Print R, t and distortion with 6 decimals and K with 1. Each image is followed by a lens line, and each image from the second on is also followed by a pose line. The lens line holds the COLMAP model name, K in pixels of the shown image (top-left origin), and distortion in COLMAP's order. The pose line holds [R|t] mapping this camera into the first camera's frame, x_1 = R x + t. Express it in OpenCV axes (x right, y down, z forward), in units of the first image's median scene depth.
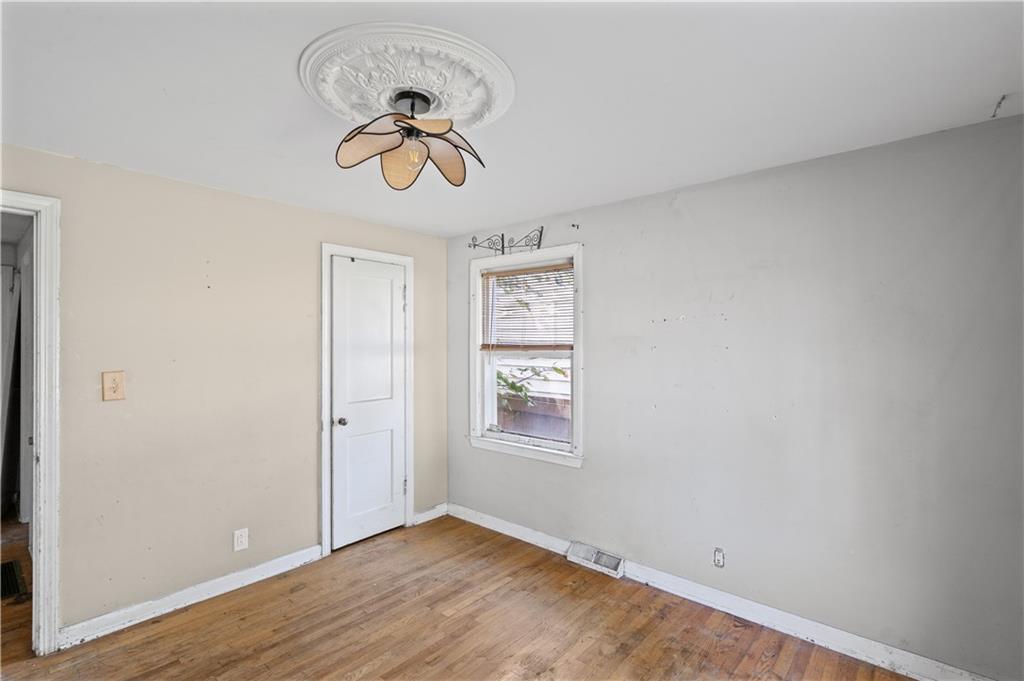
lens RADIAL K [[476.7, 0, 509.5], [0, 476.7, 339.5], [0, 0, 1]] dist [0.000714, -0.001420]
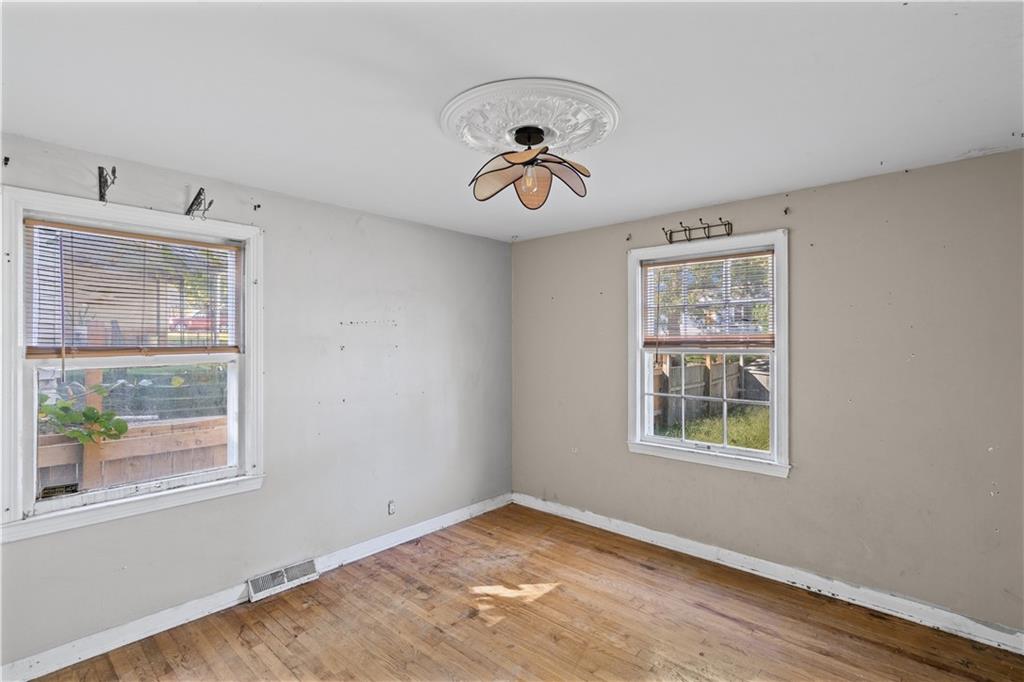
lens RADIAL K [[476.7, 0, 508.6], [0, 476.7, 341.3], [0, 0, 1]] dist [0.000714, -0.001420]
pose [[0.036749, 0.002332, 0.999322, -0.786165], [0.002164, 0.999995, -0.002414, 0.007532], [-0.999322, 0.002251, 0.036744, 0.582633]]
